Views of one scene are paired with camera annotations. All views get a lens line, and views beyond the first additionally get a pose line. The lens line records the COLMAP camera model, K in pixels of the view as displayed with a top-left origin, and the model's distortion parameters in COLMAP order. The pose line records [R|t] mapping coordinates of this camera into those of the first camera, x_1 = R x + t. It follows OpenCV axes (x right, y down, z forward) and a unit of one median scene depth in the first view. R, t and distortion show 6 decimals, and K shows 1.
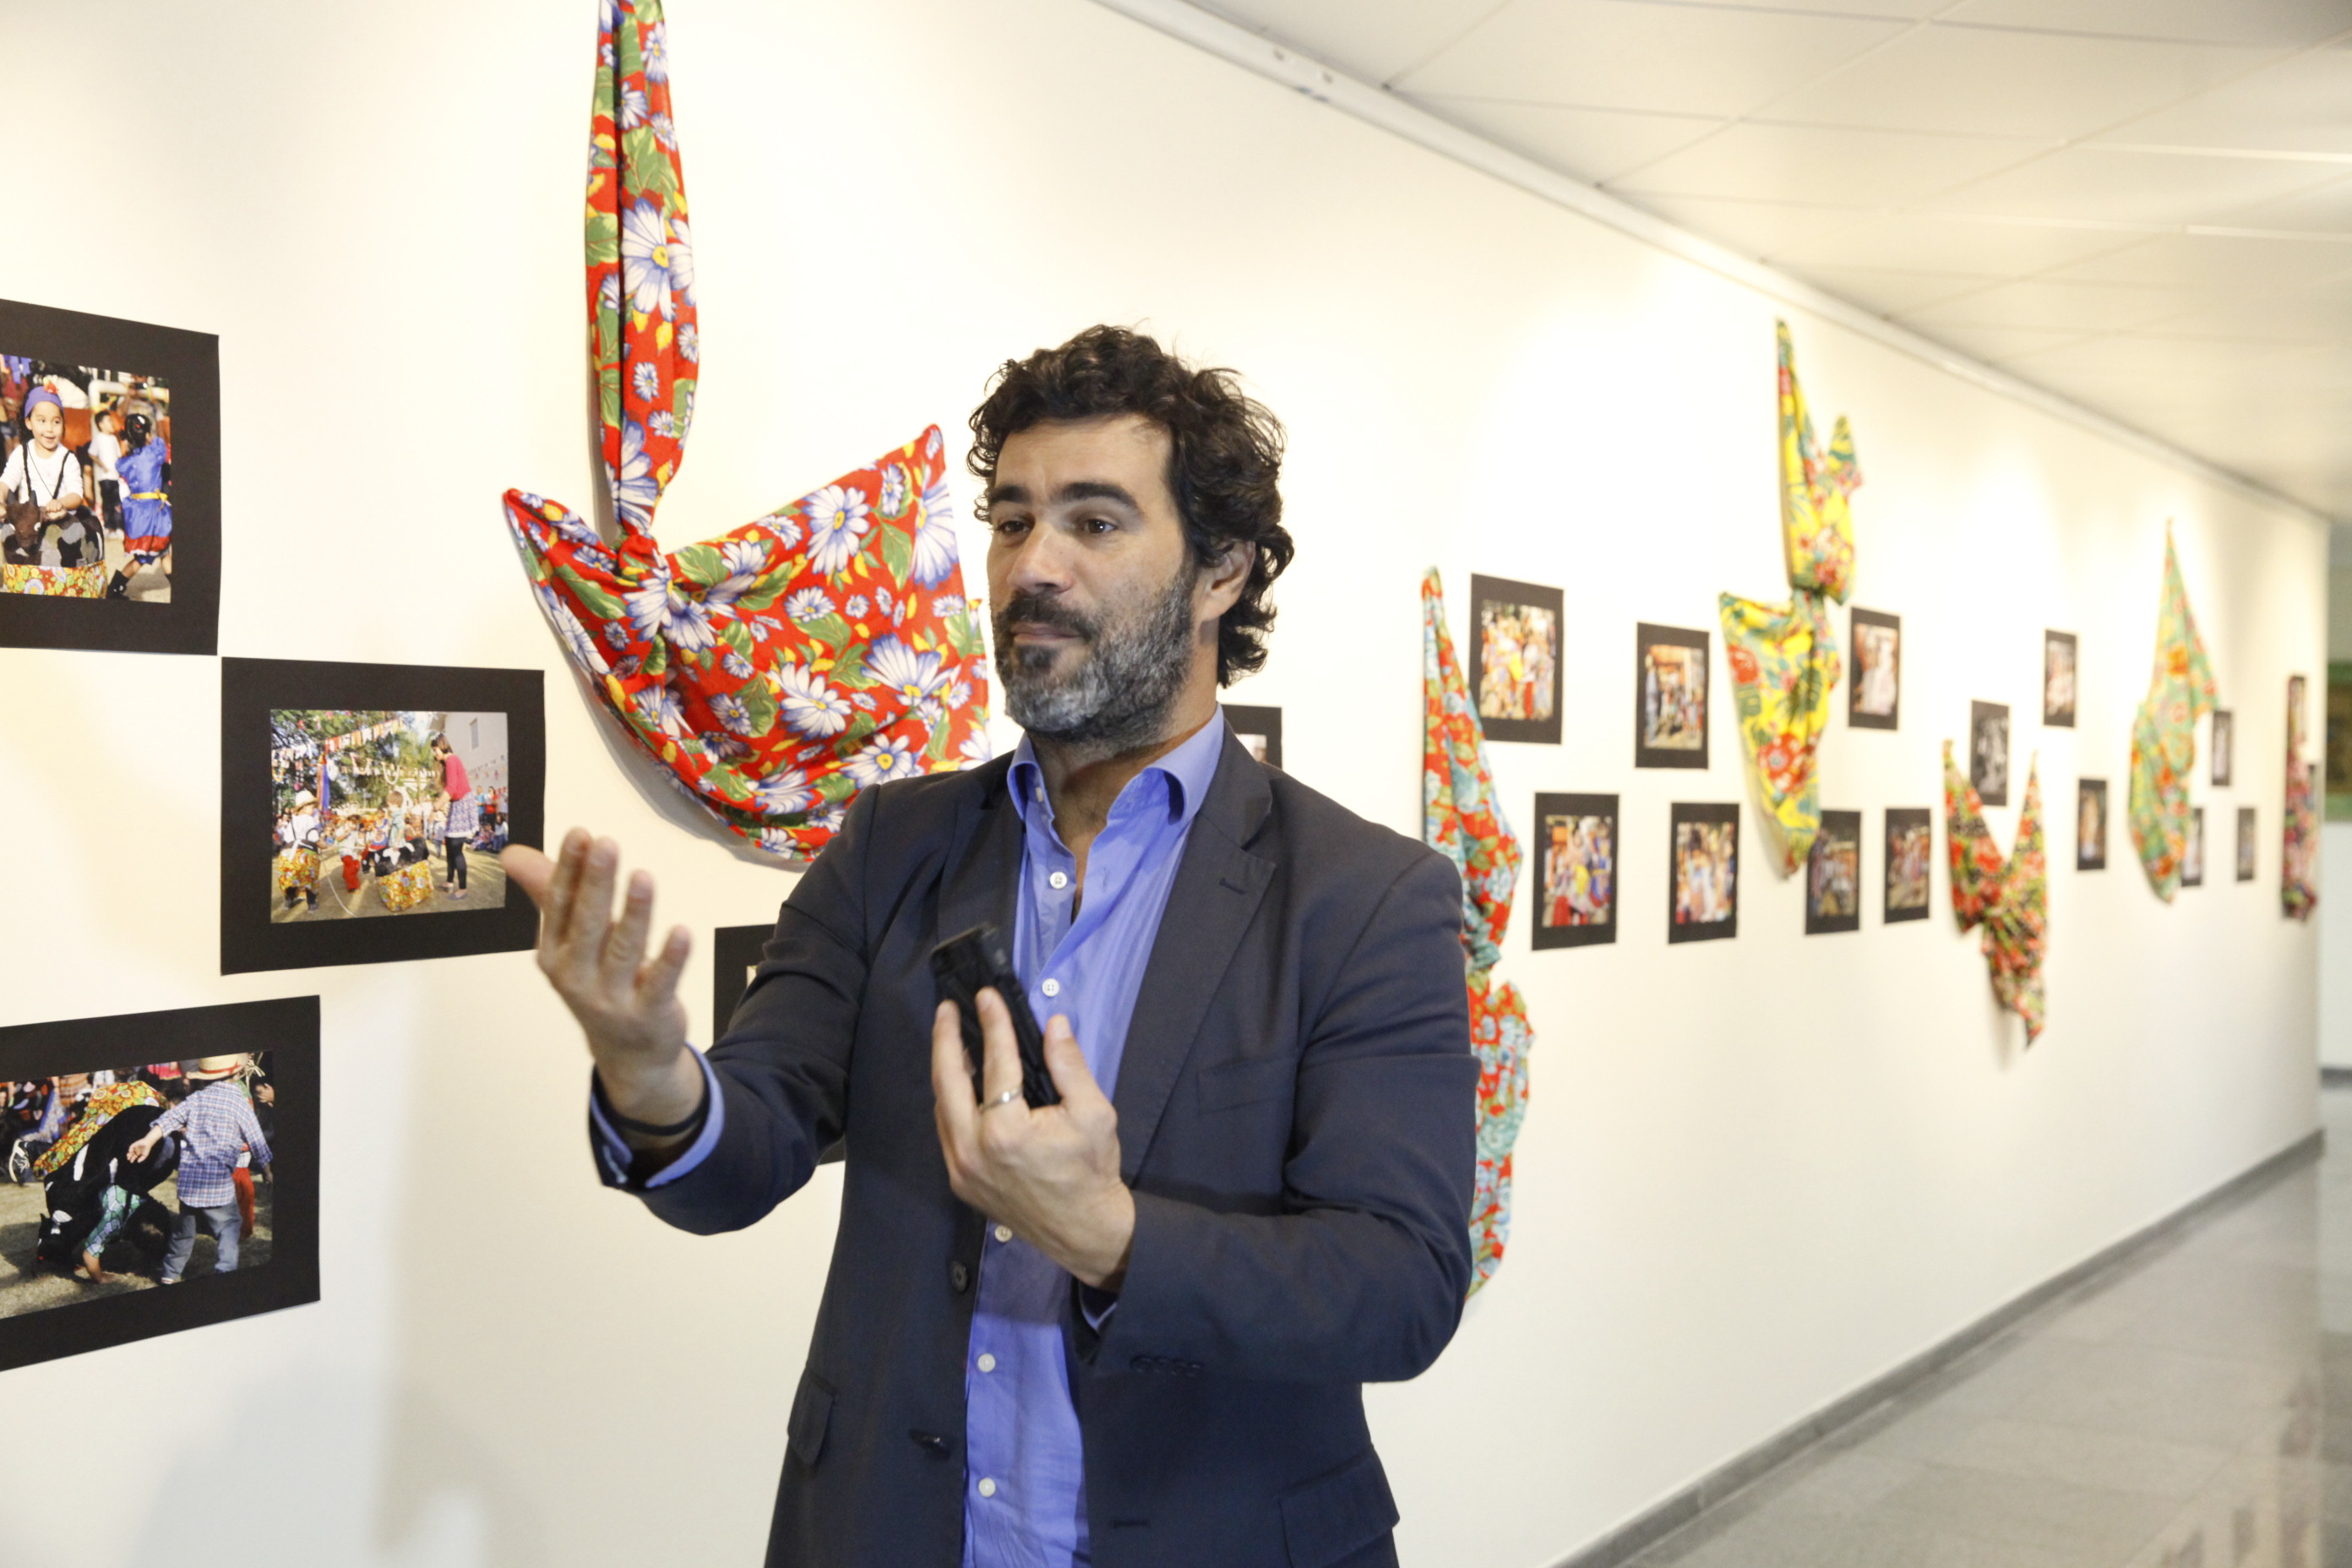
lens RADIAL K [[2825.9, 0, 1173.0], [0, 2825.9, 795.3], [0, 0, 1]] dist [0.041938, 0.082475]
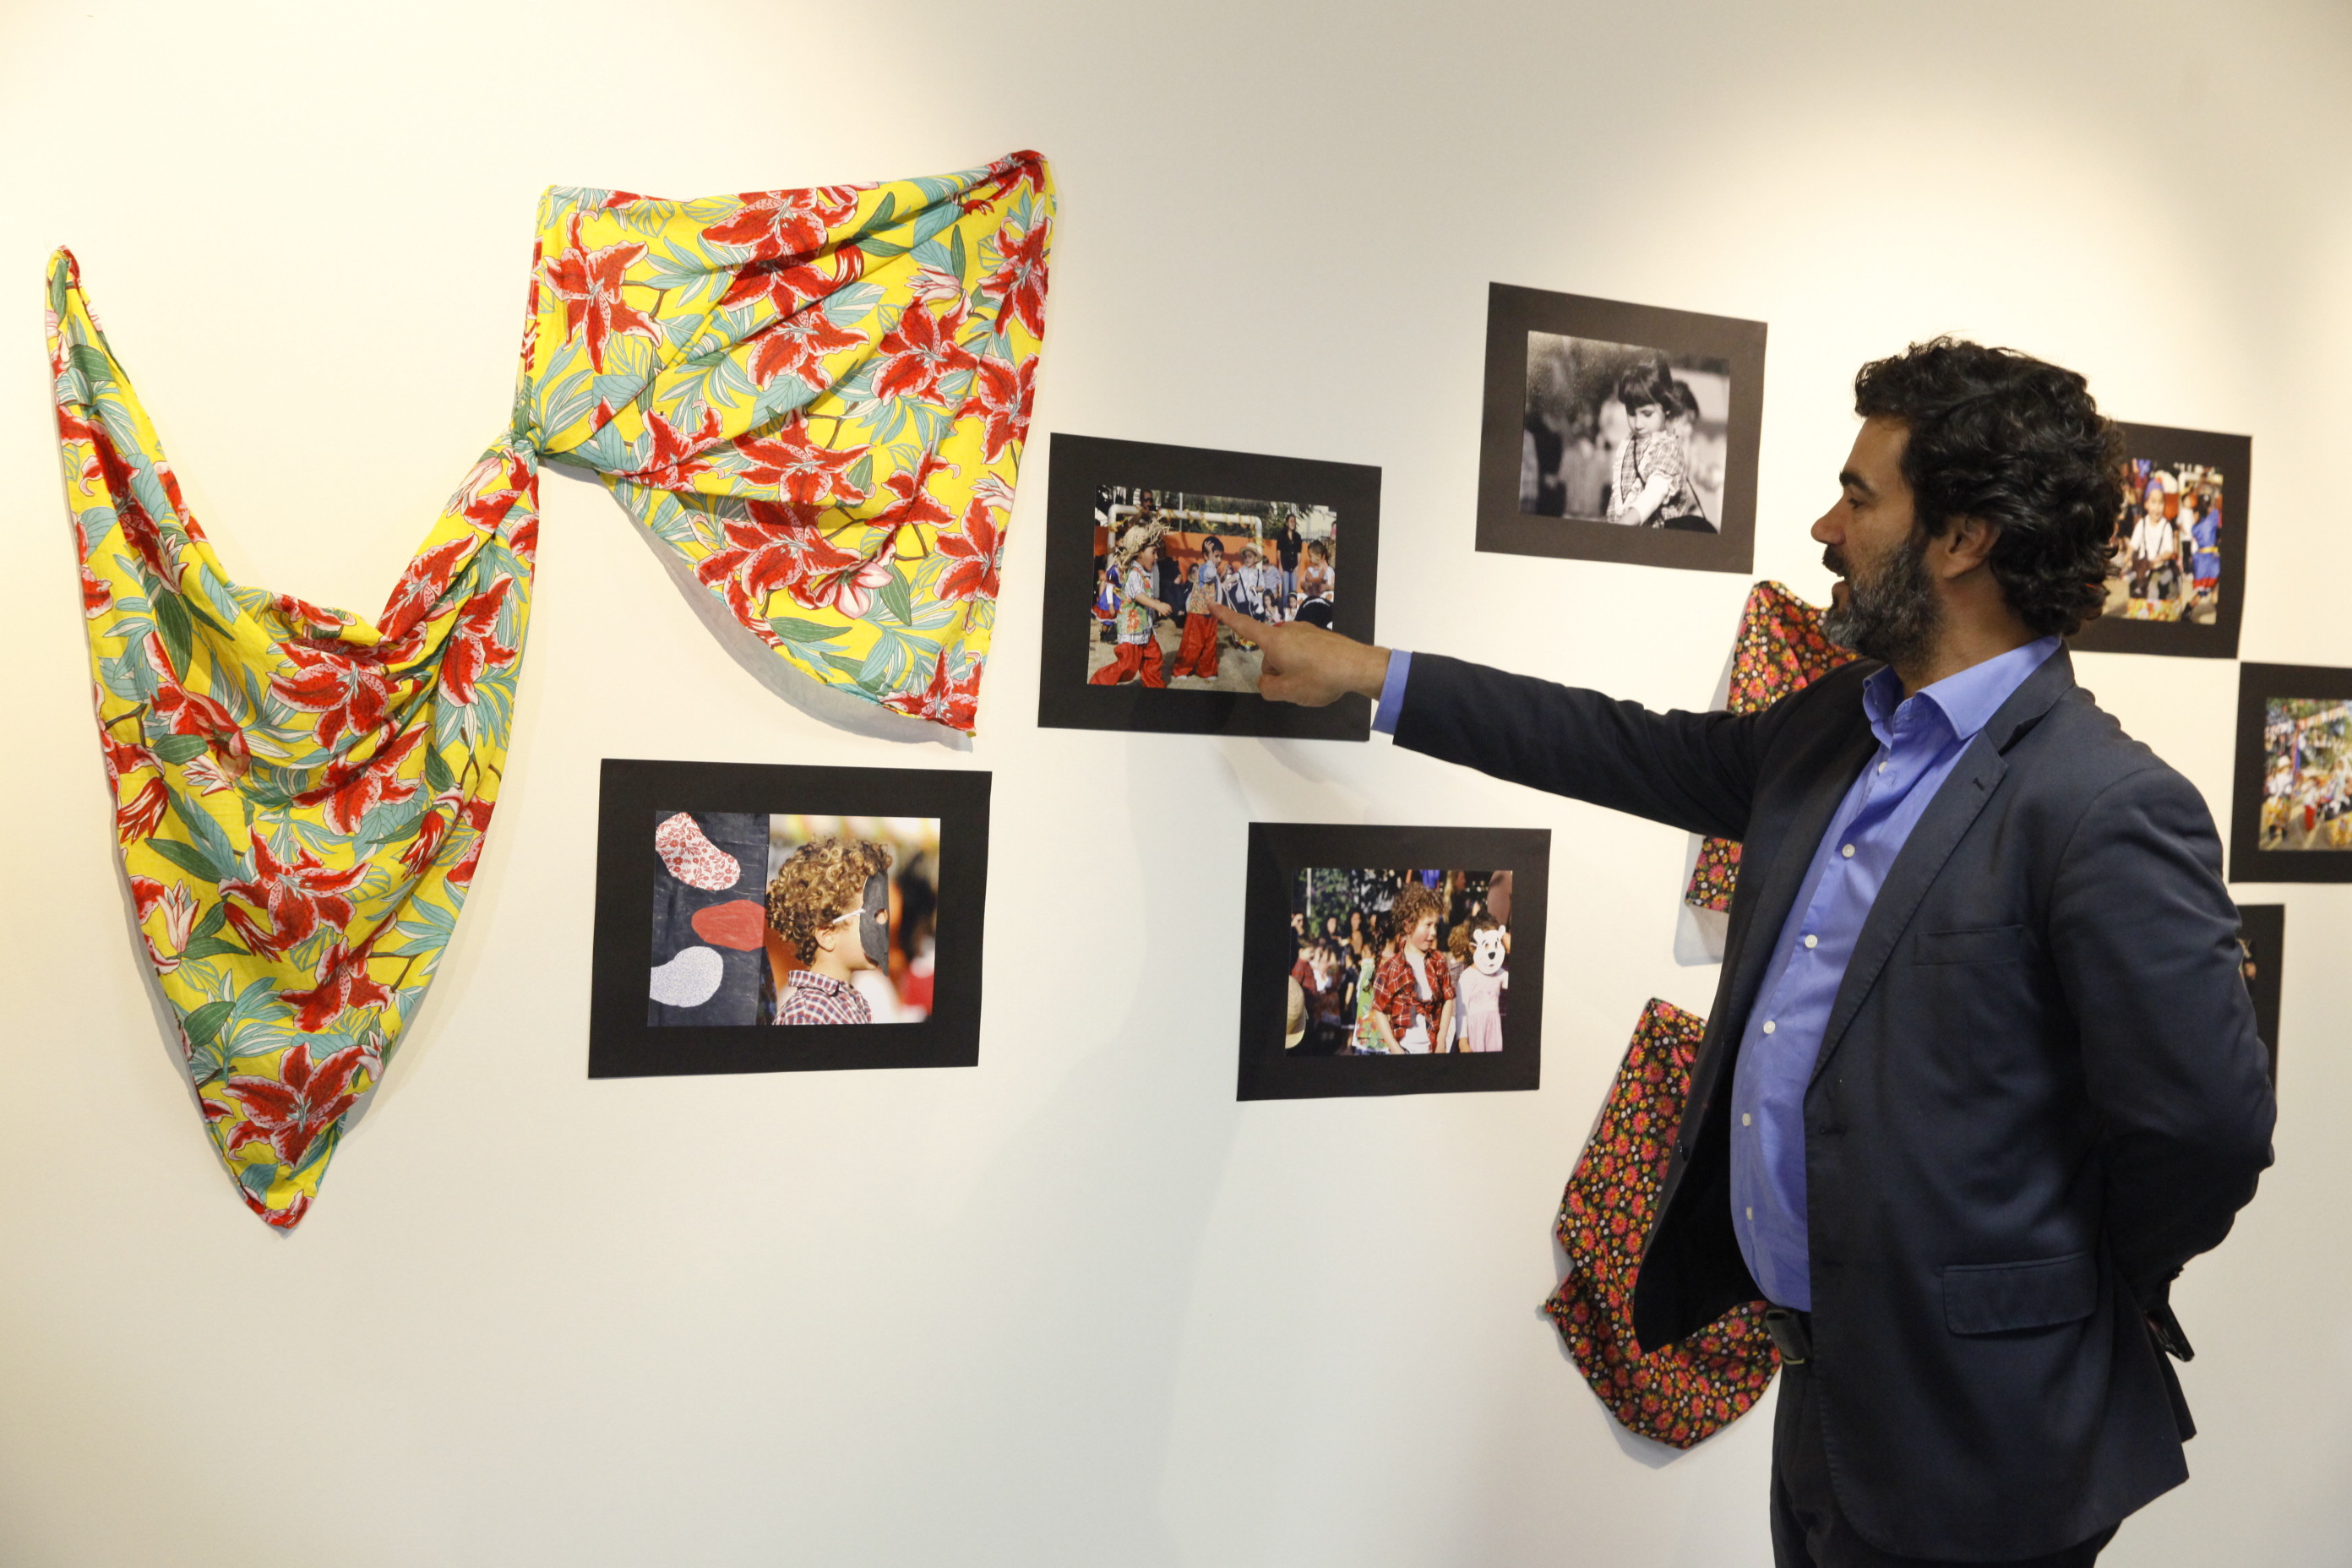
lens RADIAL K [[3133.2, 0, 1184.6], [0, 3133.2, 779.0], [0, 0, 1]] dist [0.059654, 0.136174]
pose [[0.905627, 0.043512, -0.421838, -0.118534], [-0.041082, 0.999045, 0.014853, 0.007219], [0.422081, 0.003879, 0.906550, -0.546515]]
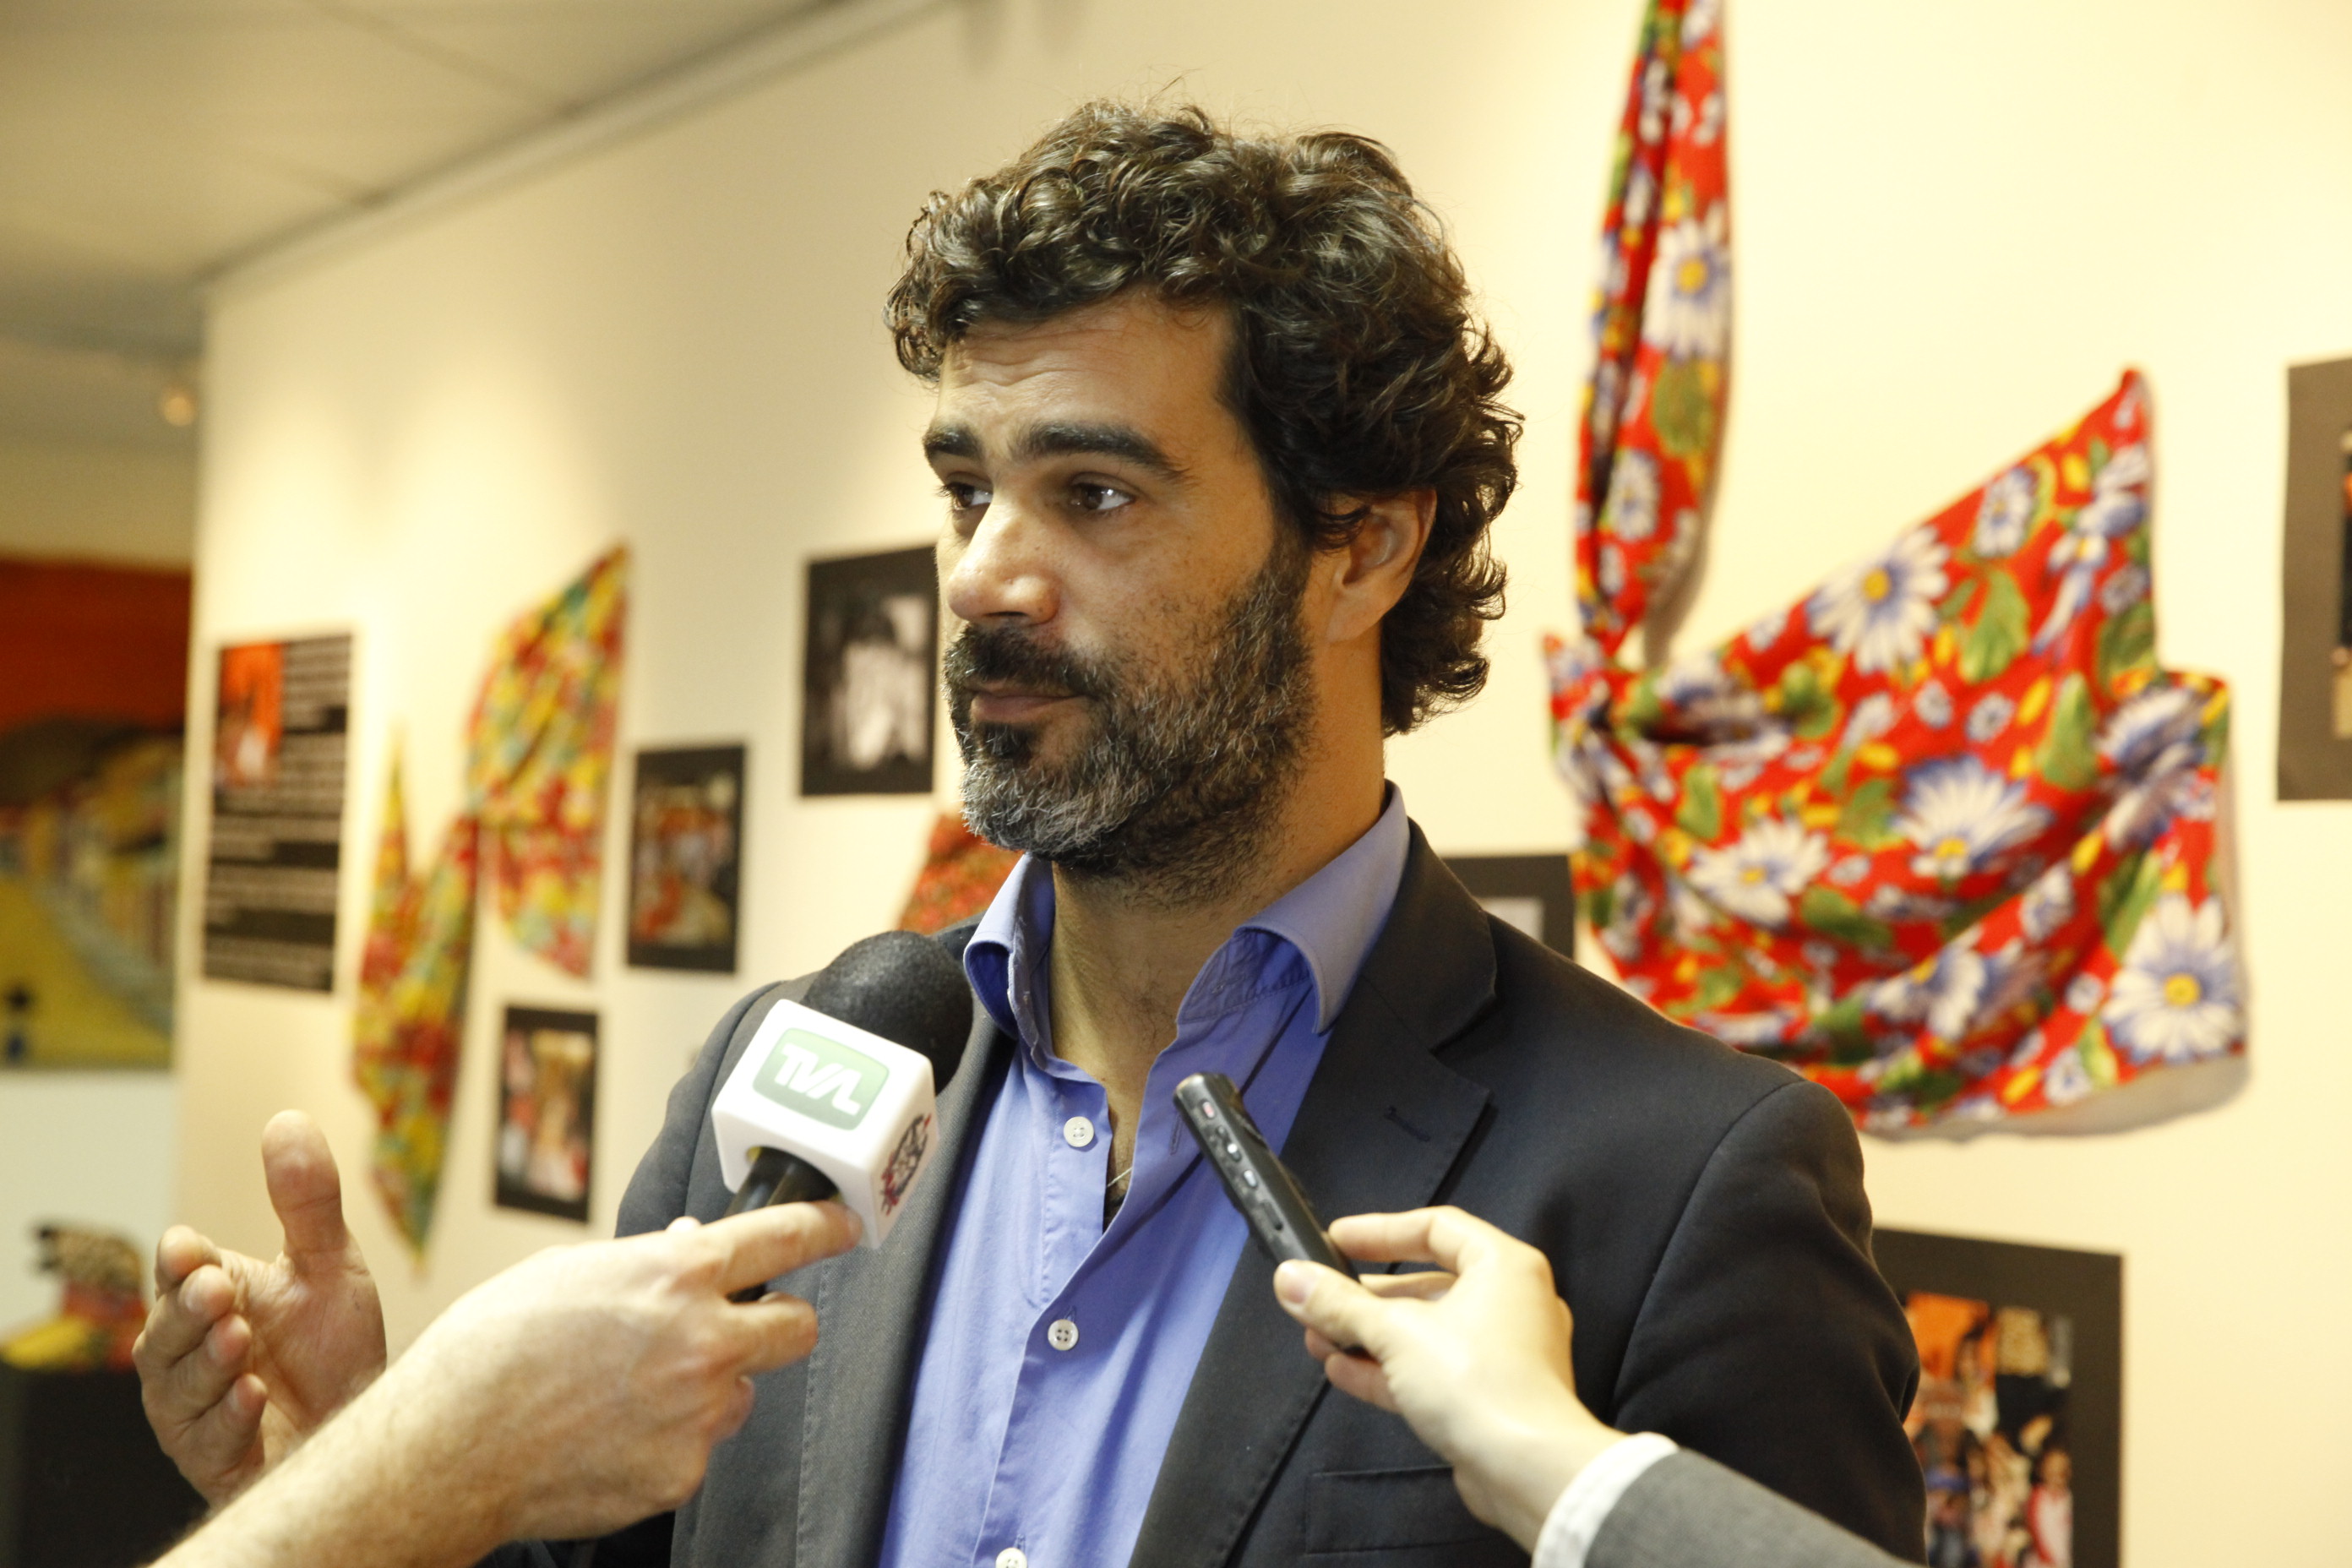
lens RADIAL K [[4387.8, 0, 1176.0], [0, 4387.8, 784.0], [0, 0, 1]] dist [0.183281, 0.203118]
pose [[-0.519032, -0.062450, -0.852470, 0.840460], [-0.049311, 0.997854, -0.043077, -0.003057], [0.853331, 0.019678, -0.520998, 1.452987]]
